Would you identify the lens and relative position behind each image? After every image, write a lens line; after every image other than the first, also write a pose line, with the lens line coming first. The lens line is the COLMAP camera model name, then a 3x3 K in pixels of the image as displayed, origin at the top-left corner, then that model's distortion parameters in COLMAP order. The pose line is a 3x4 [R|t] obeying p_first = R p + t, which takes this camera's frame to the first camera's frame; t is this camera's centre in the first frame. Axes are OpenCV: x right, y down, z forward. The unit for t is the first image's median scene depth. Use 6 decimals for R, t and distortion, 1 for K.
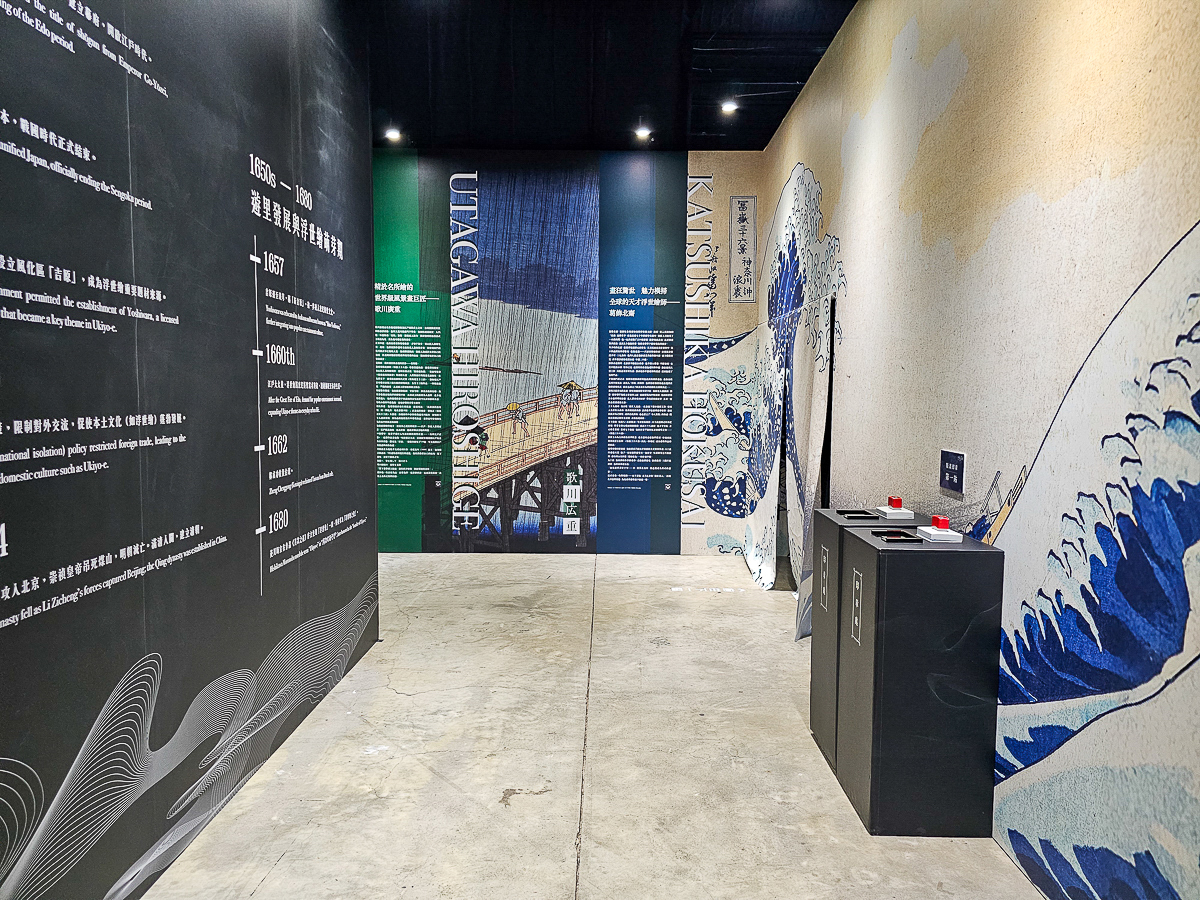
lens RADIAL K [[812.9, 0, 598.5], [0, 812.9, 445.8], [0, 0, 1]] dist [0.042089, -0.016121]
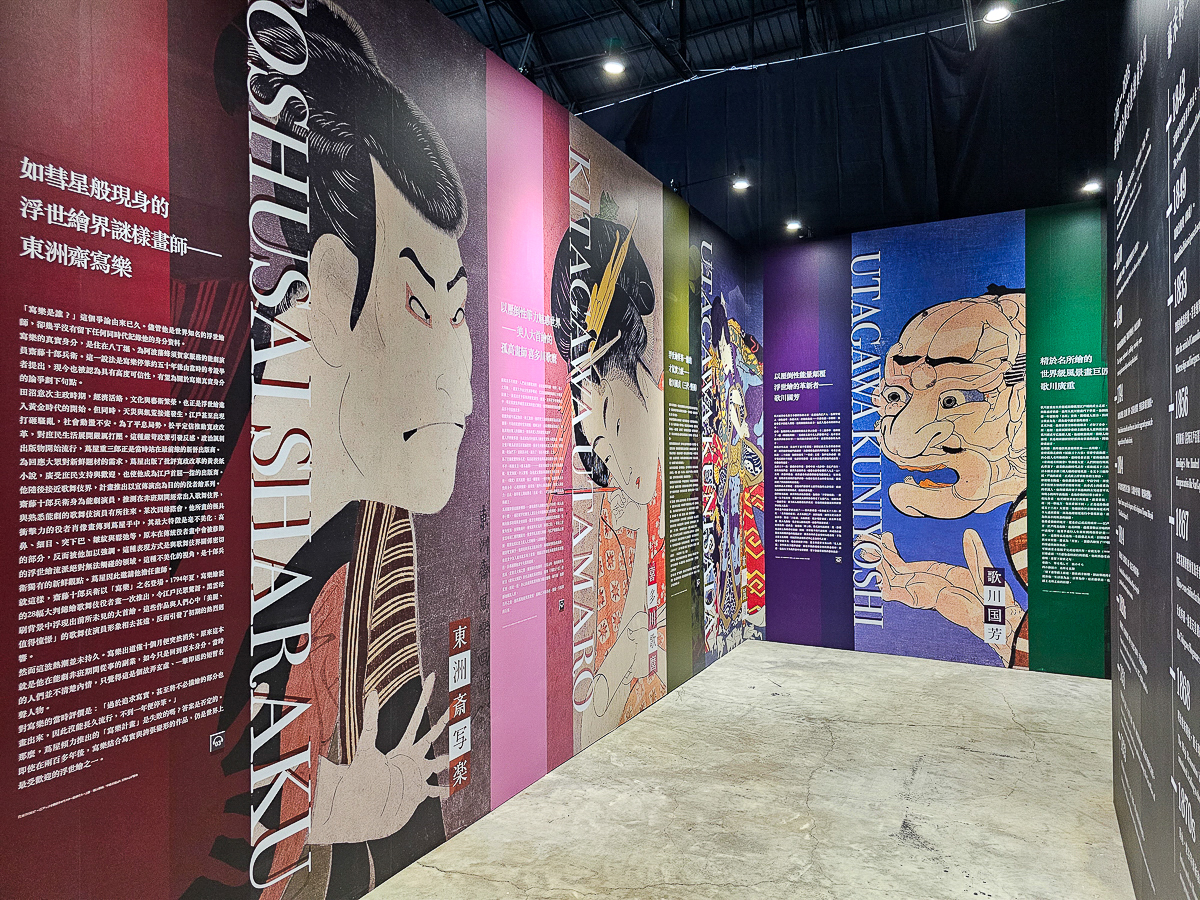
lens RADIAL K [[812.9, 0, 599.0], [0, 812.9, 455.1], [0, 0, 1]] dist [0.042089, -0.016121]
pose [[0.895123, -0.017099, -0.445491, -0.301408], [-0.024216, 0.995924, -0.086884, -0.007594], [0.445161, 0.088560, 0.891061, 0.017515]]
